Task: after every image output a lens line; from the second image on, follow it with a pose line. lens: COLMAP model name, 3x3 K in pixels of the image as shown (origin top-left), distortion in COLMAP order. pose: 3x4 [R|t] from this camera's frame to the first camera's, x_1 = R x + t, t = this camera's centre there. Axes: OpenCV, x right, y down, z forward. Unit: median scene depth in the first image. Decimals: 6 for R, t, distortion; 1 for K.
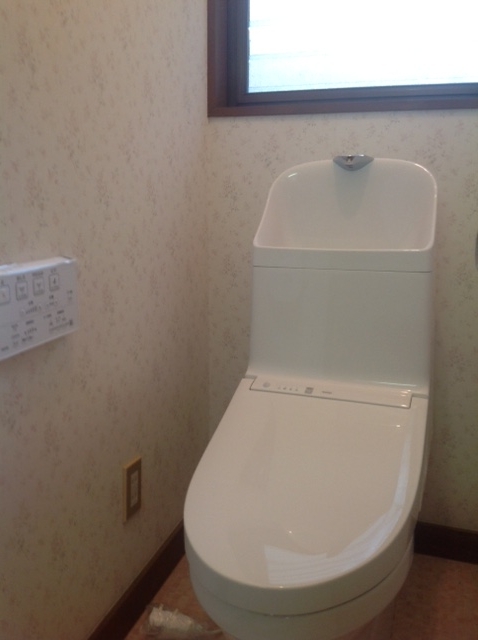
lens RADIAL K [[603.6, 0, 239.0], [0, 603.6, 320.0], [0, 0, 1]] dist [0.139102, -0.275870]
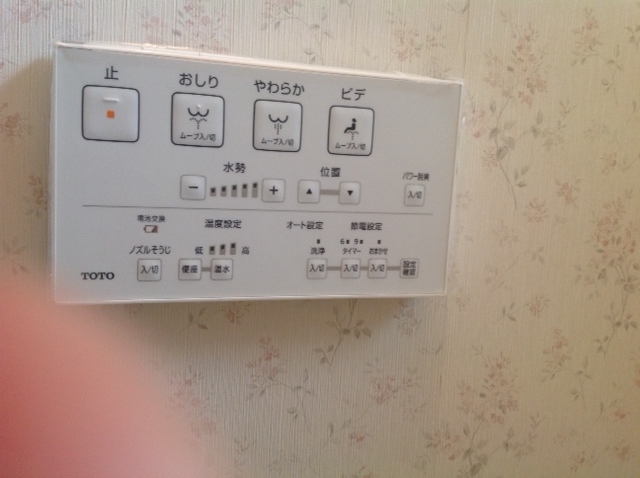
lens RADIAL K [[603.6, 0, 320.0], [0, 603.6, 239.0], [0, 0, 1]] dist [0.139102, -0.275870]
pose [[0.574133, 0.117249, -0.810323, -0.037564], [-0.223625, 0.974519, -0.017437, 0.005482], [0.787631, 0.191219, 0.585723, 0.807959]]
